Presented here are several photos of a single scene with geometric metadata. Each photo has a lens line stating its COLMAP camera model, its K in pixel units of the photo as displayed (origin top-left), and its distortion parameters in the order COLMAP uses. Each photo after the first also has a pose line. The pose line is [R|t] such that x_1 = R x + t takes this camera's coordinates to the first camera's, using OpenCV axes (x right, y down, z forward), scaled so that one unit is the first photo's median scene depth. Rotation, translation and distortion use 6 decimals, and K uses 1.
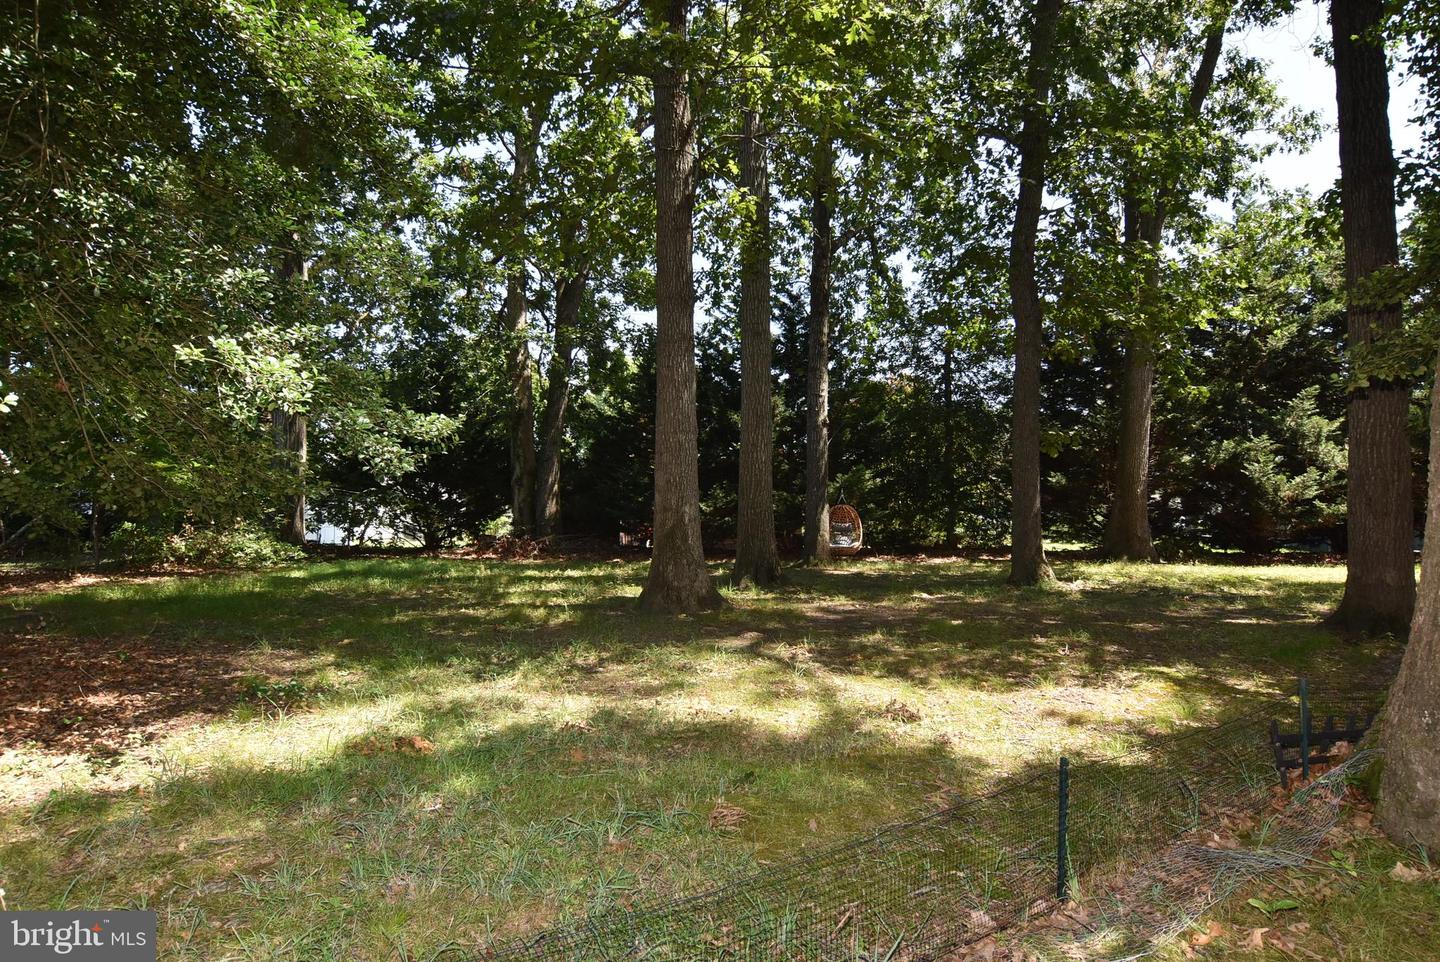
lens RADIAL K [[791.7, 0, 719.3], [0, 791.7, 481.3], [0, 0, 1]] dist [0.000901, 0.000214]
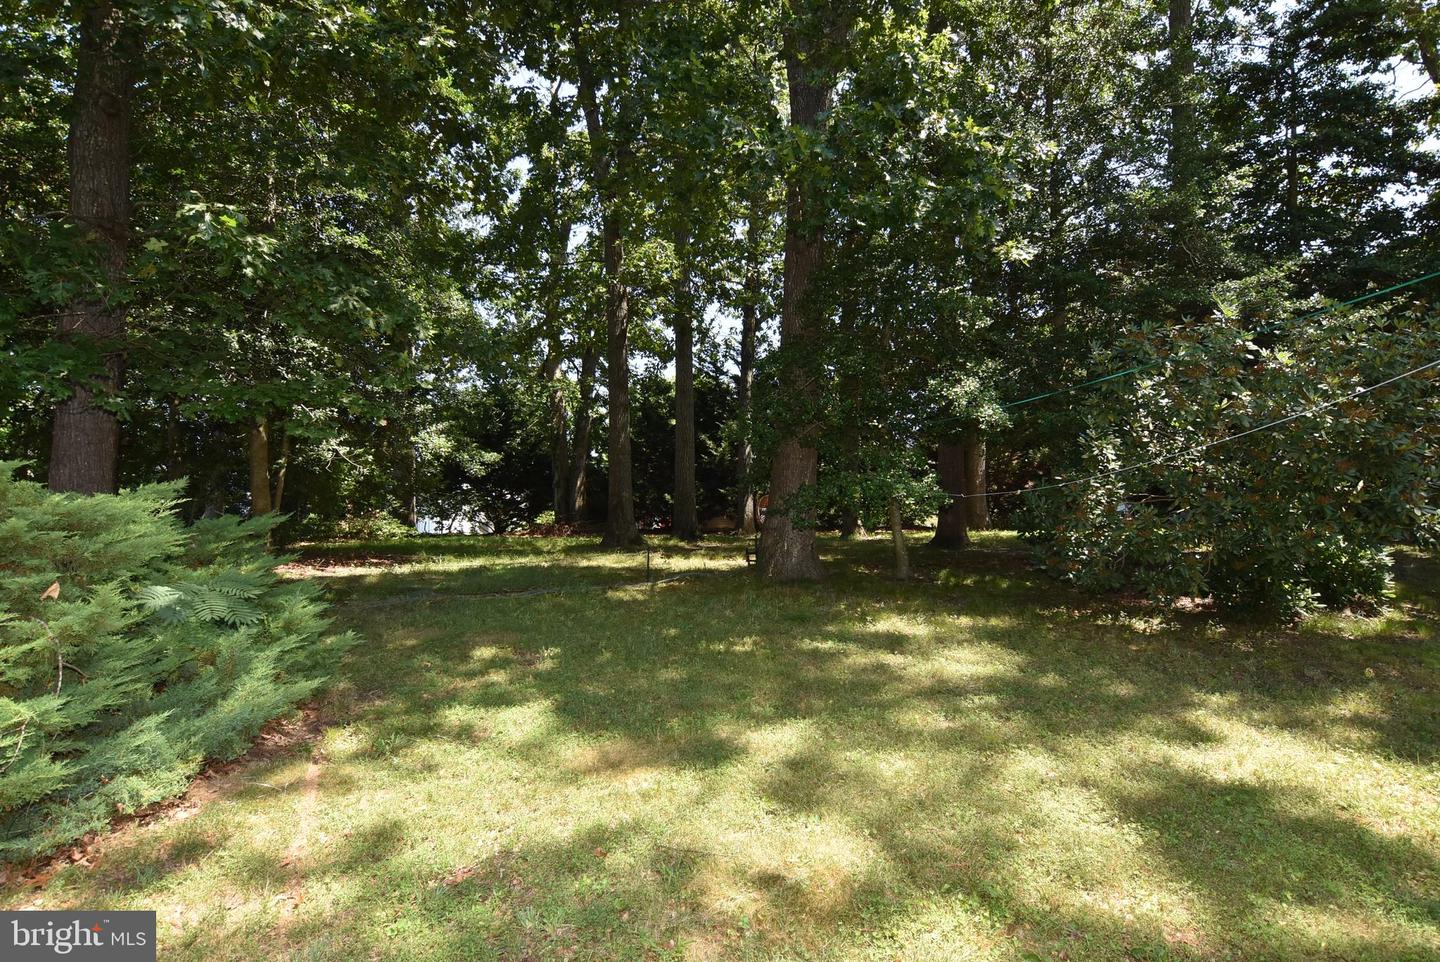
lens RADIAL K [[774.8, 0, 720.6], [0, 774.8, 480.0], [0, 0, 1]] dist [0.000319, -0.000318]
pose [[0.997036, -0.019729, -0.074369, 0.142423], [0.019199, 0.999785, -0.007835, 0.008864], [0.074508, 0.006384, 0.997200, -0.366950]]
